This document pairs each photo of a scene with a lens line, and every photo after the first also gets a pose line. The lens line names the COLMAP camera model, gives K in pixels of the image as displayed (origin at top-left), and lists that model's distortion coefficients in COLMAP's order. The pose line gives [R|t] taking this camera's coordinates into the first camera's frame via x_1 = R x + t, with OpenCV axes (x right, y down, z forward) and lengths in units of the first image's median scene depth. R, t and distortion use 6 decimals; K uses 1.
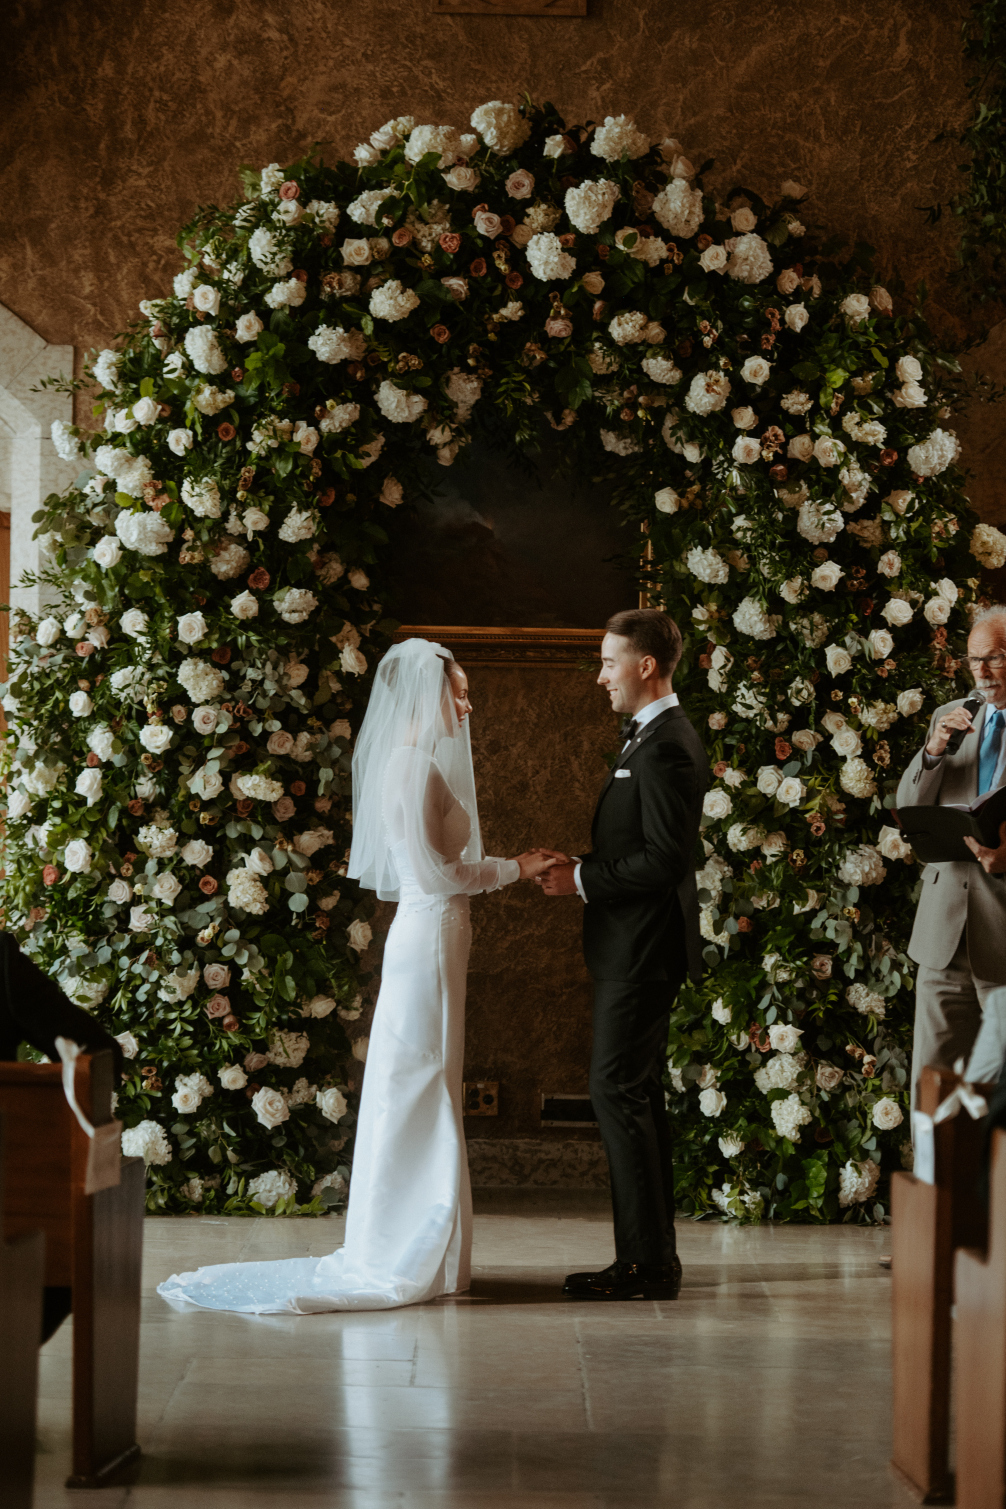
lens RADIAL K [[4724.8, 0, 501.9], [0, 4724.8, 794.0], [0, 0, 1]] dist [0.384251, 0.959038]
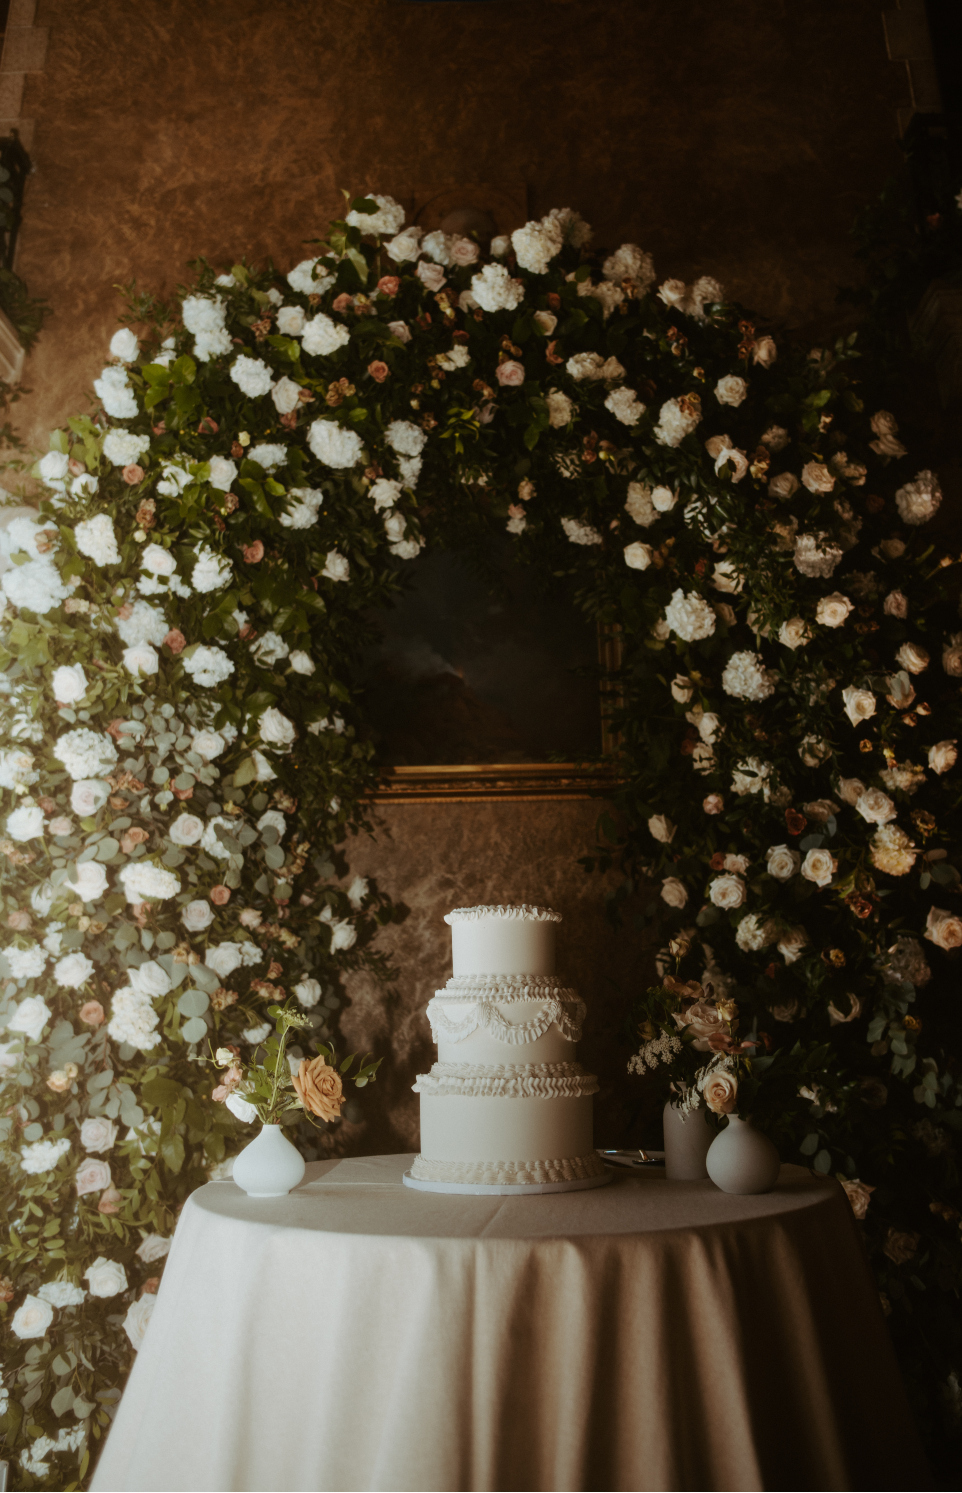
lens RADIAL K [[1104.2, 0, 512.8], [0, 1104.2, 698.3], [0, 0, 1]] dist [-0.042039, 0.003074]
pose [[0.999245, -0.038728, -0.003091, 0.010762], [0.036076, 0.954453, -0.296171, 0.025655], [0.014420, 0.295836, 0.955130, 0.811343]]
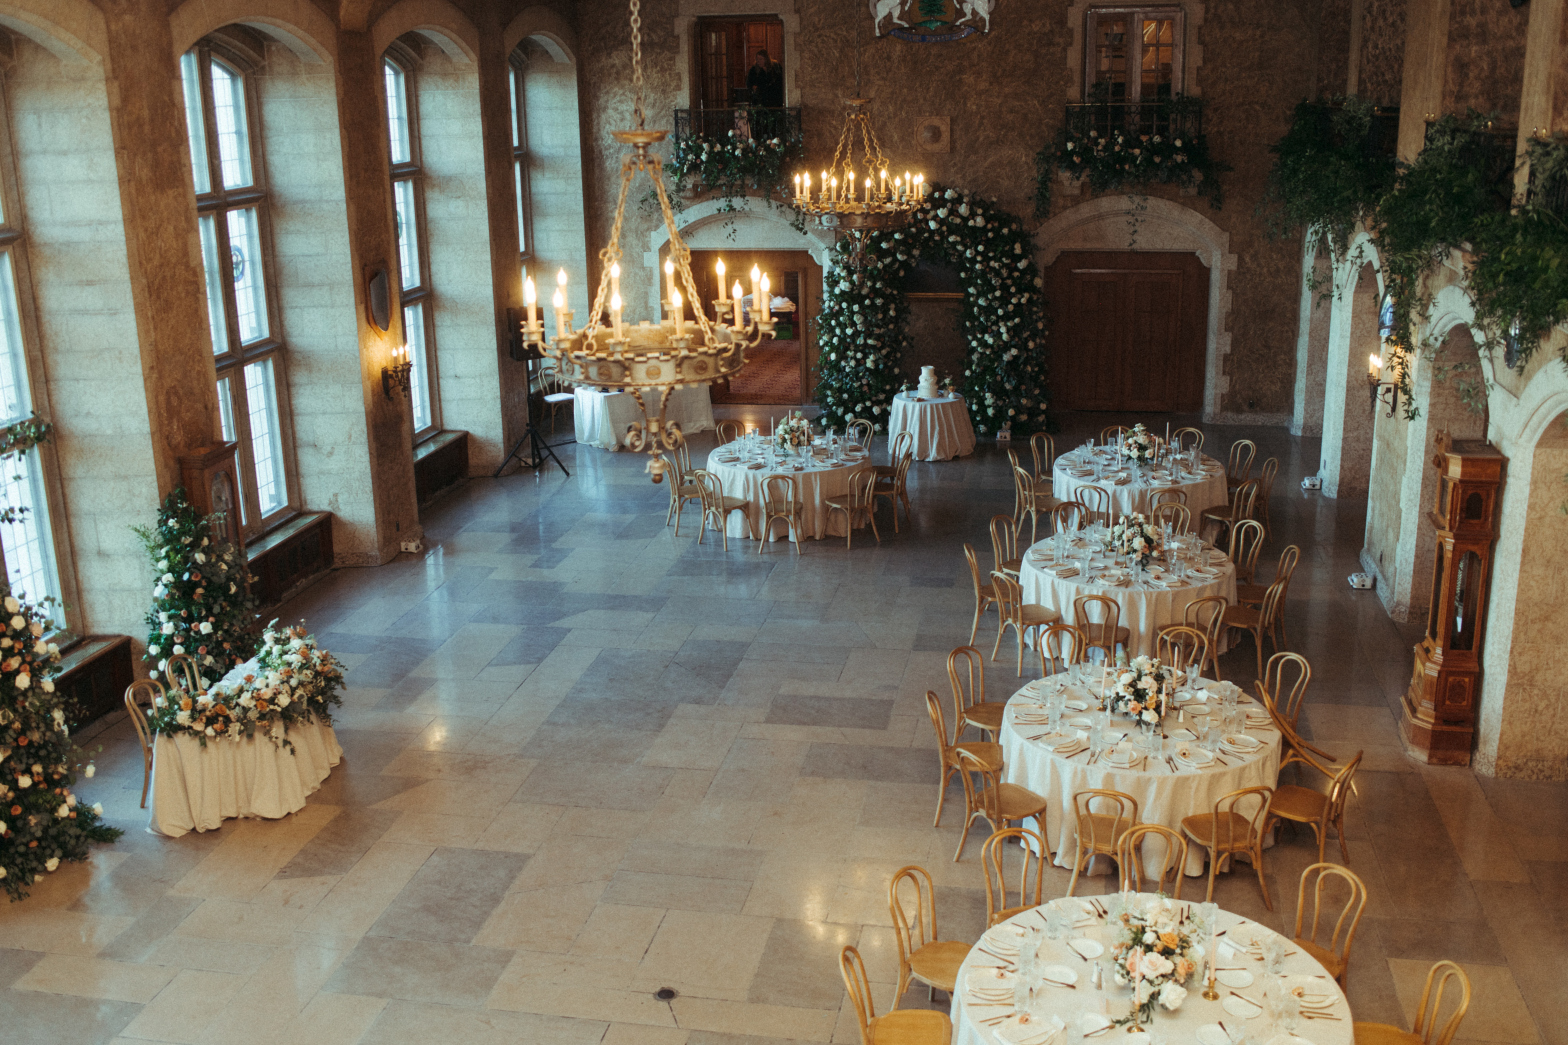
lens RADIAL K [[1500.6, 0, 784.0], [0, 1500.6, 522.5], [0, 0, 1]] dist [-0.104873, 0.107698]
pose [[0.980939, 0.015703, -0.193682, 0.146067], [0.037515, 0.962674, 0.268052, -0.221634], [0.190662, -0.270209, 0.943735, -0.417929]]
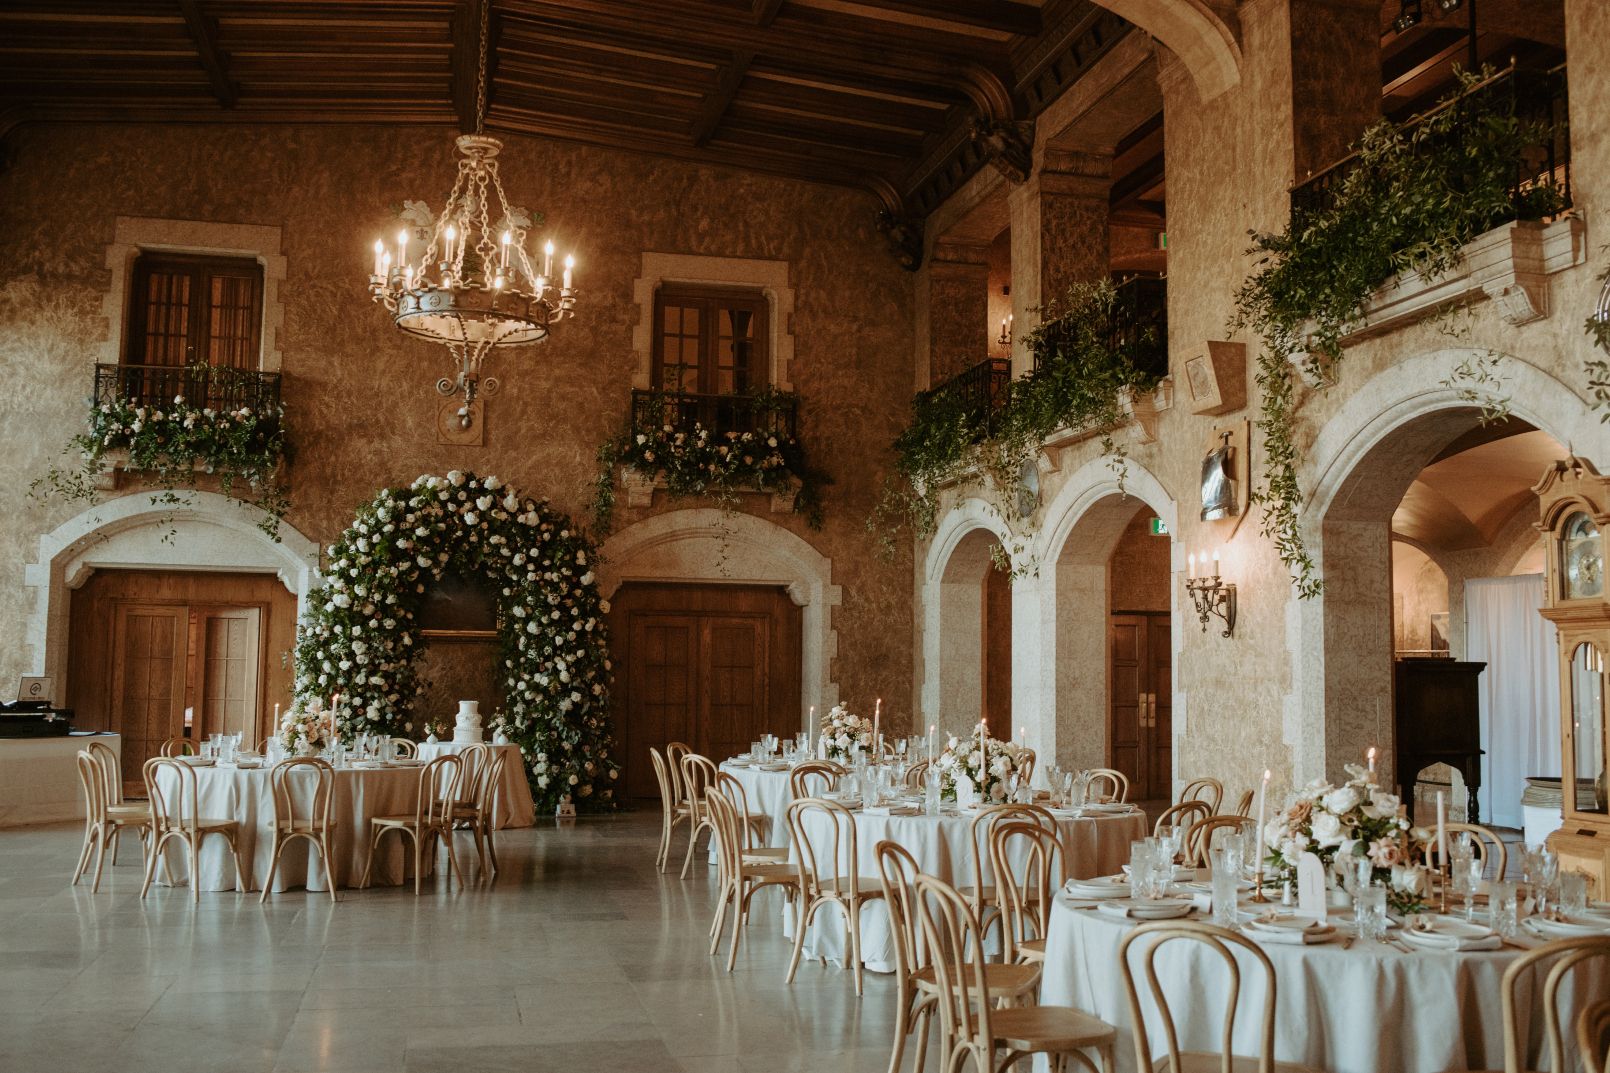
lens RADIAL K [[1540.8, 0, 805.0], [0, 1540.8, 536.5], [0, 0, 1]] dist [-0.104873, 0.107698]
pose [[0.972597, 0.012995, 0.232133, -0.011195], [0.009486, 0.995387, -0.095467, 0.002968], [-0.232303, 0.095053, 0.967988, -0.075575]]
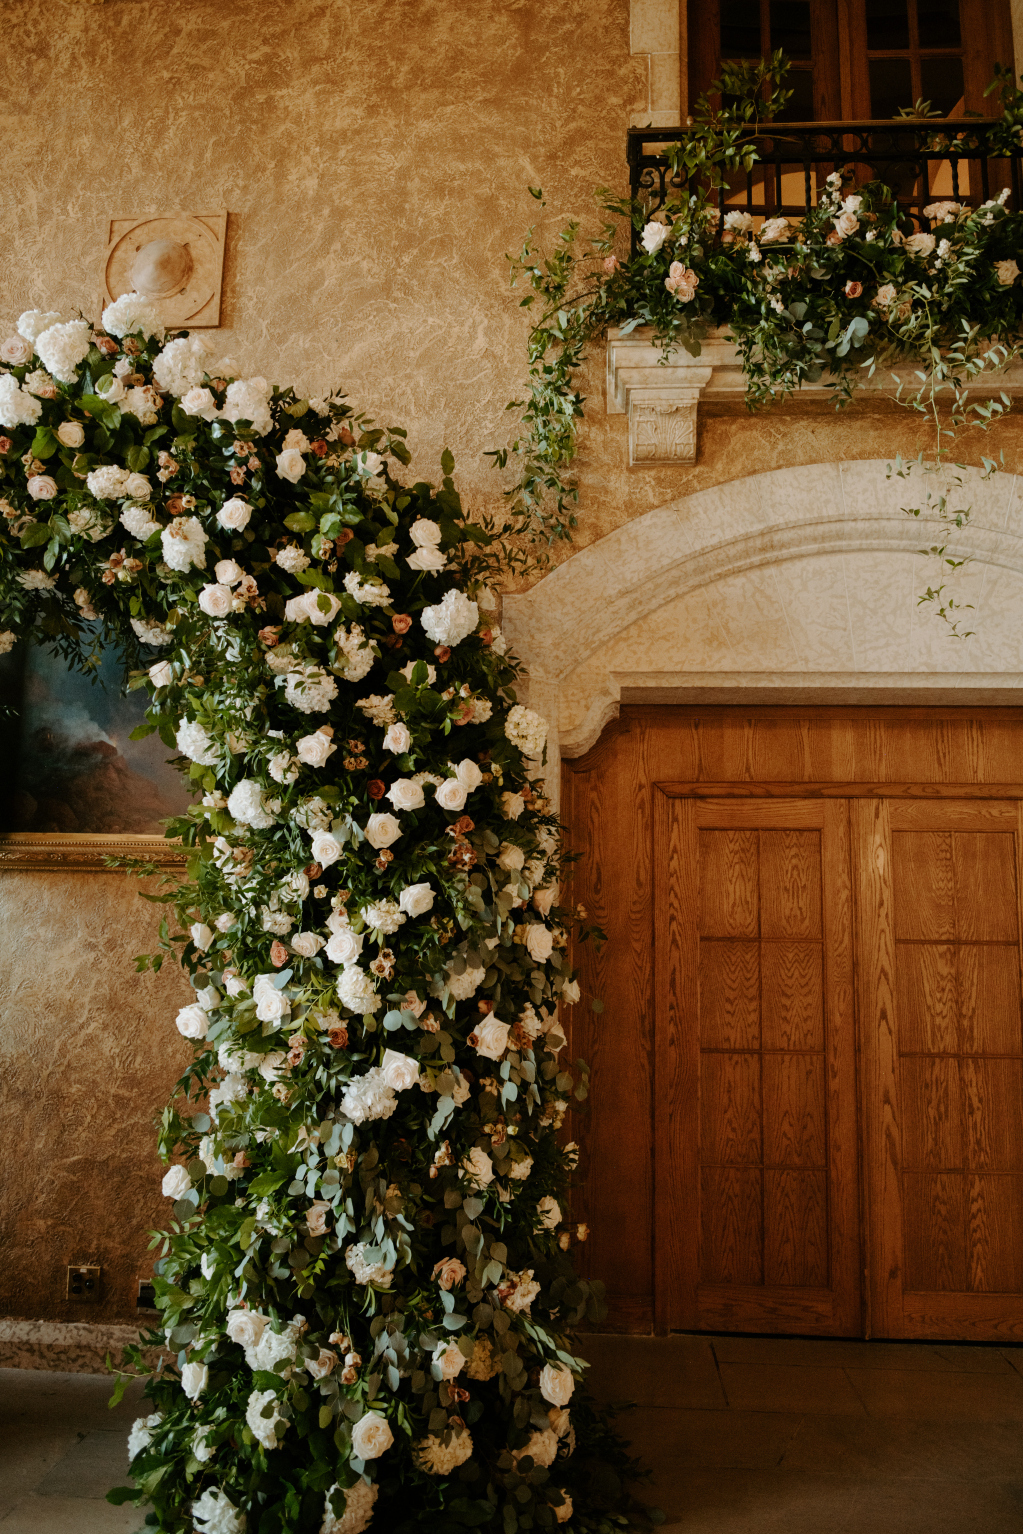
lens RADIAL K [[1094.9, 0, 508.5], [0, 1094.9, 749.6], [0, 0, 1]] dist [-0.031888, 0.005590]
pose [[0.996637, -0.011692, -0.081105, 0.118648], [-0.002168, 0.985661, -0.168724, -0.012922], [0.081915, 0.168333, 0.982321, 0.806802]]
